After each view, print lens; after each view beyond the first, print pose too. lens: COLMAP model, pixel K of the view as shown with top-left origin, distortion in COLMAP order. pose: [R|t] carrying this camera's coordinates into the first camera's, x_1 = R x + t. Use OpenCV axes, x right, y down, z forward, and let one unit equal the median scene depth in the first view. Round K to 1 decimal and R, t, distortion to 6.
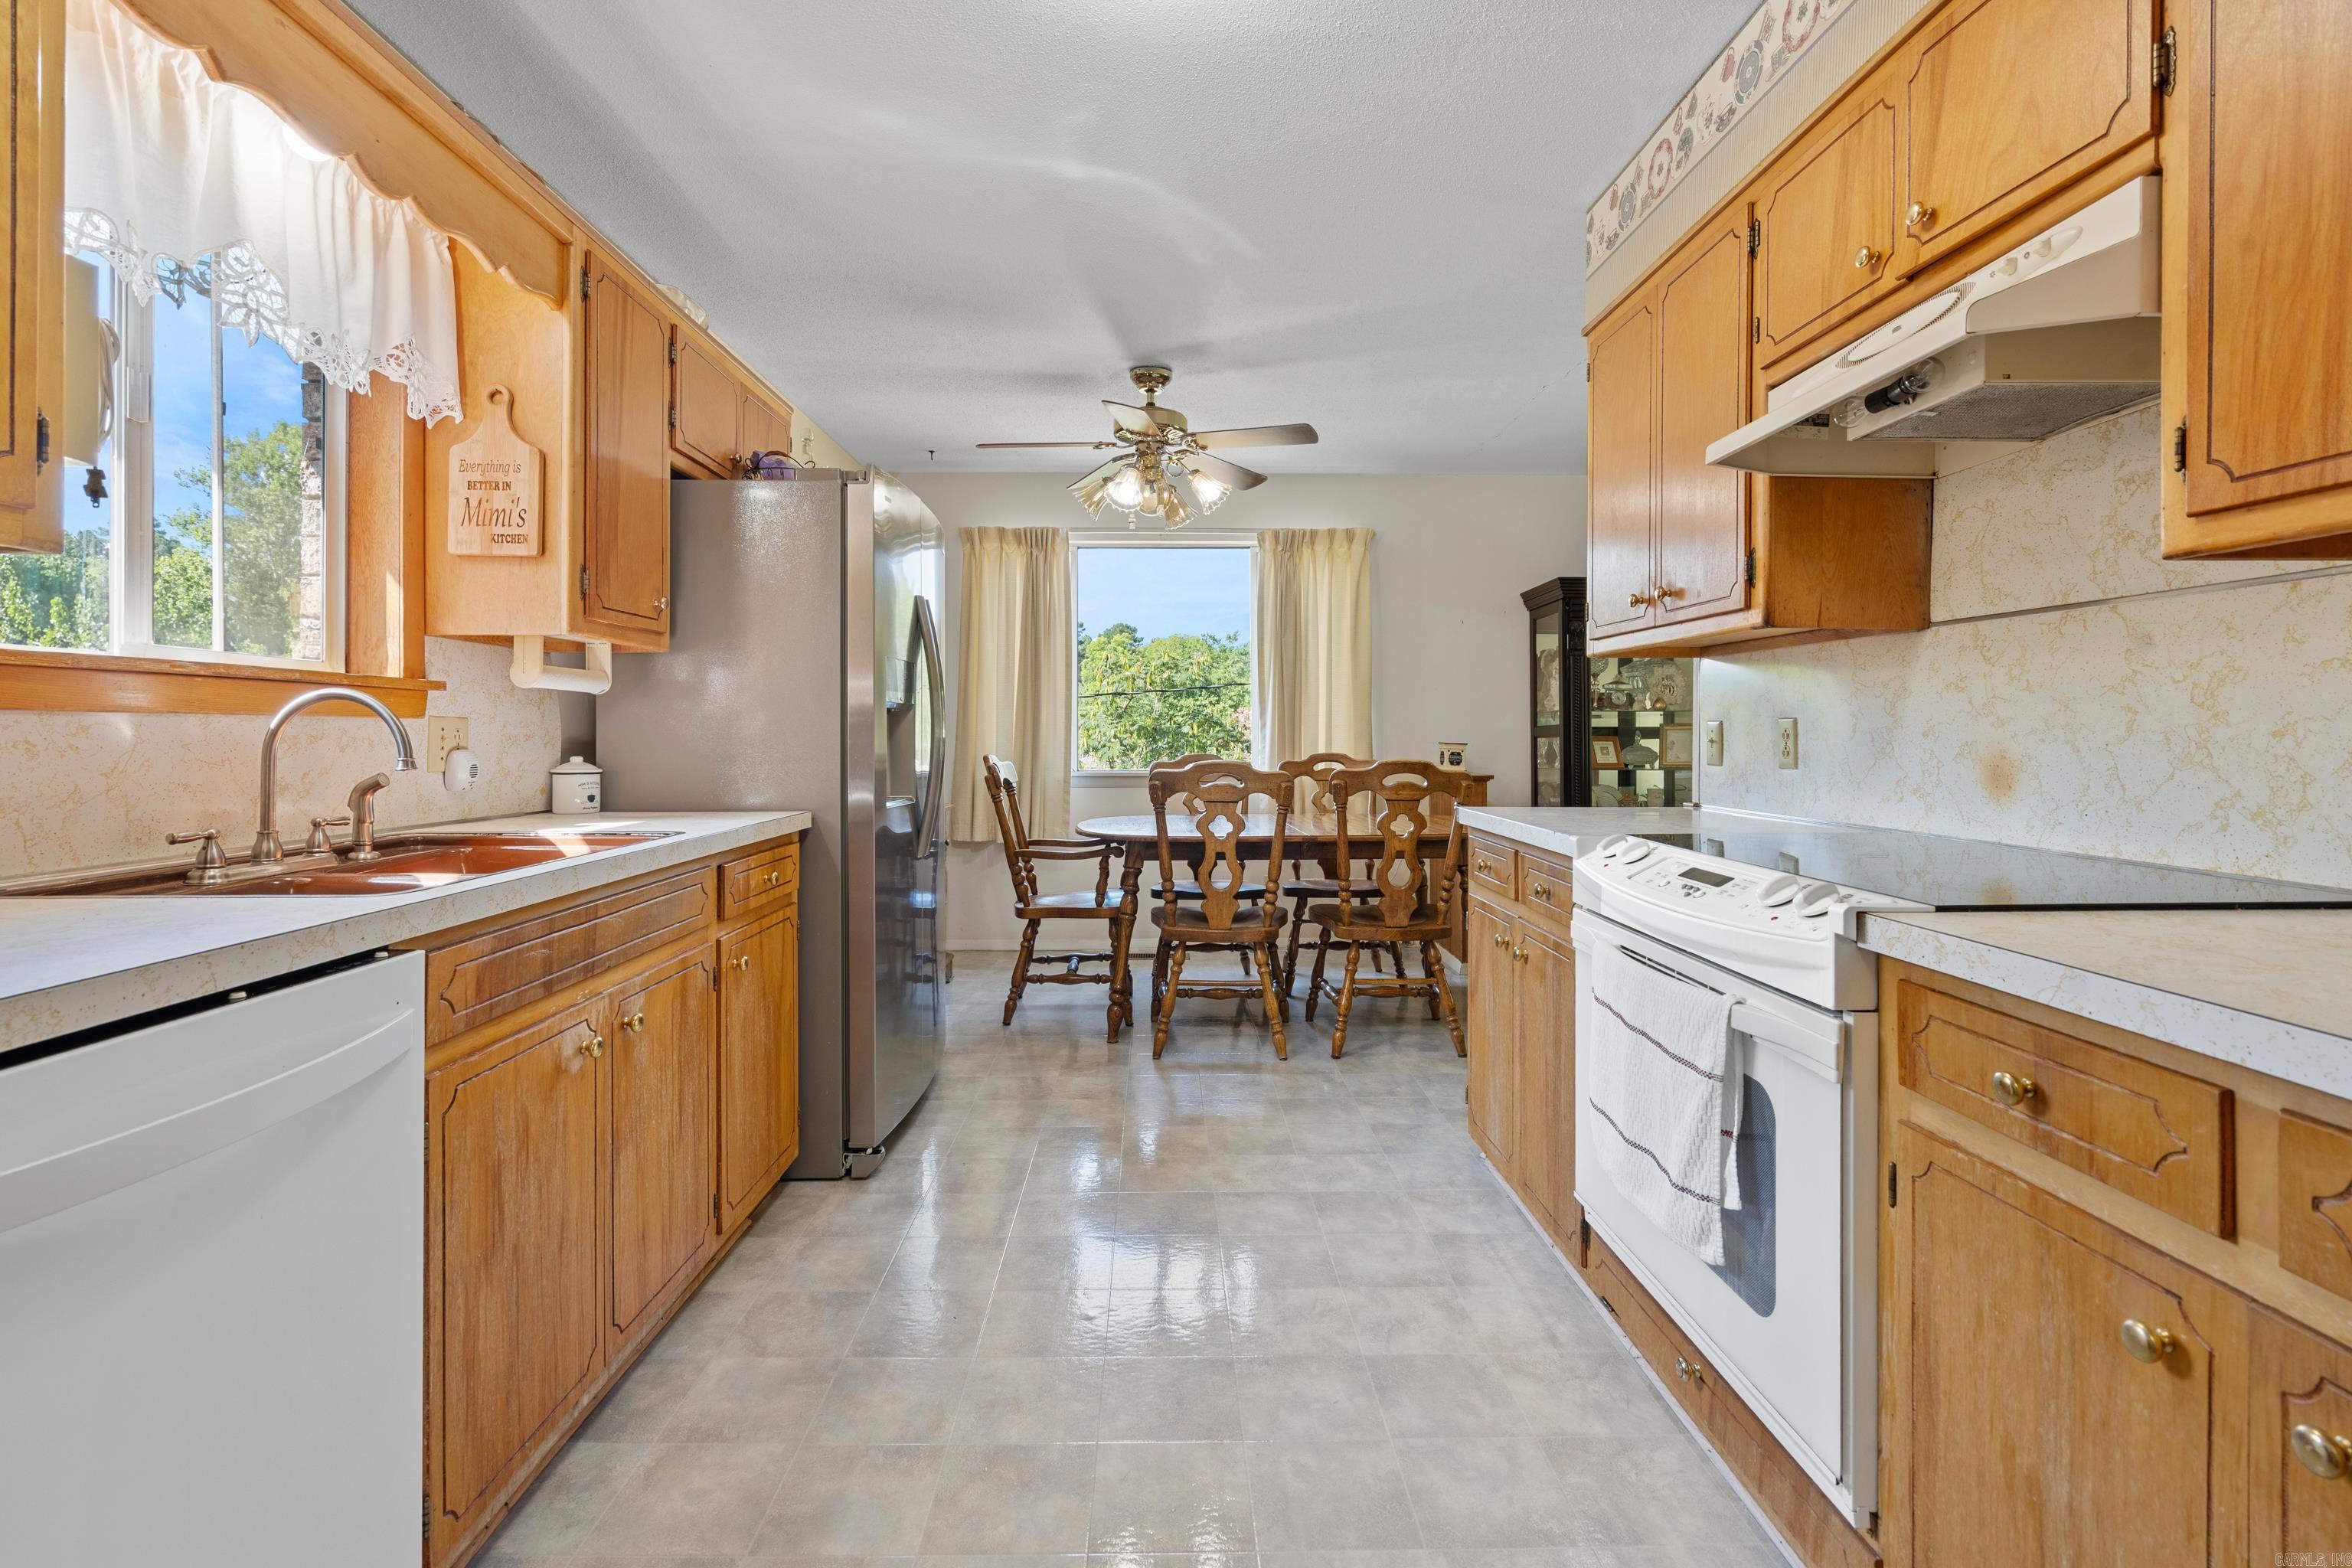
lens RADIAL K [[1081.8, 0, 1180.1], [0, 1081.8, 736.2], [0, 0, 1]] dist [0.002024, 0.001748]
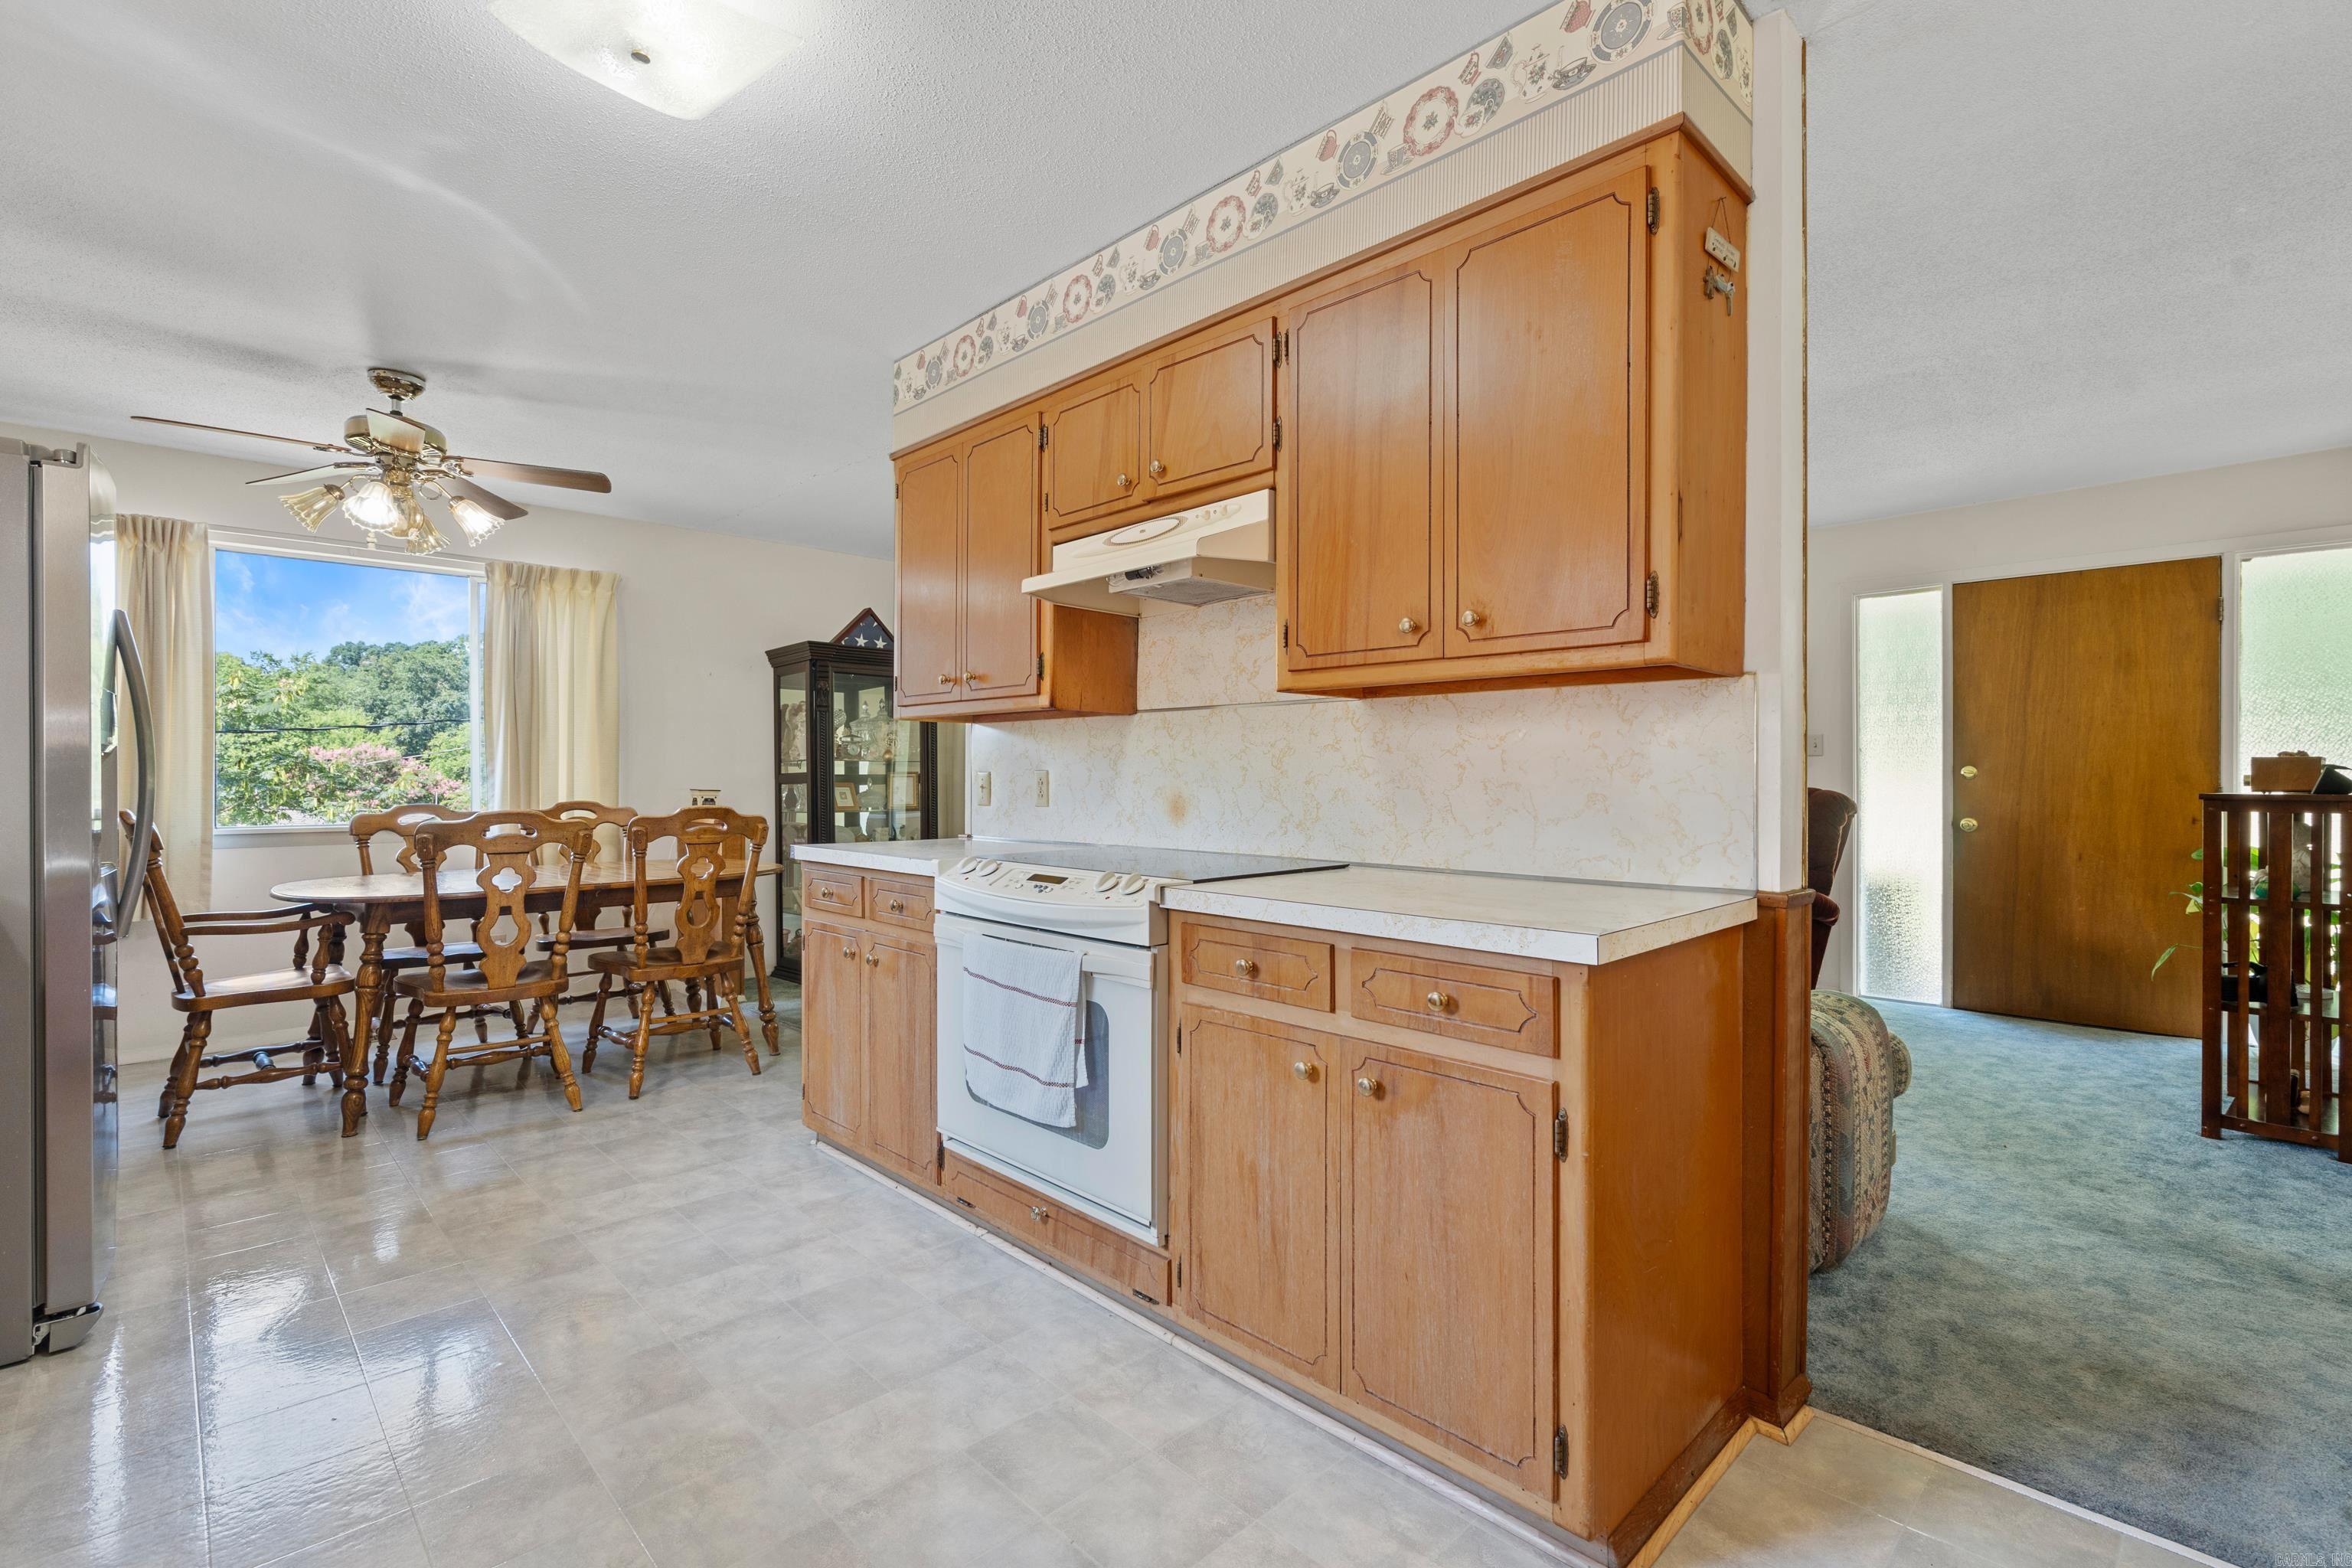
lens RADIAL K [[1065.9, 0, 1163.8], [0, 1065.9, 781.0], [0, 0, 1]] dist [-0.000365, 0.000442]
pose [[0.737020, -0.002359, 0.675867, -0.268570], [0.002588, 0.999996, 0.000669, -0.003742], [-0.675866, 0.001256, 0.737023, -0.130915]]
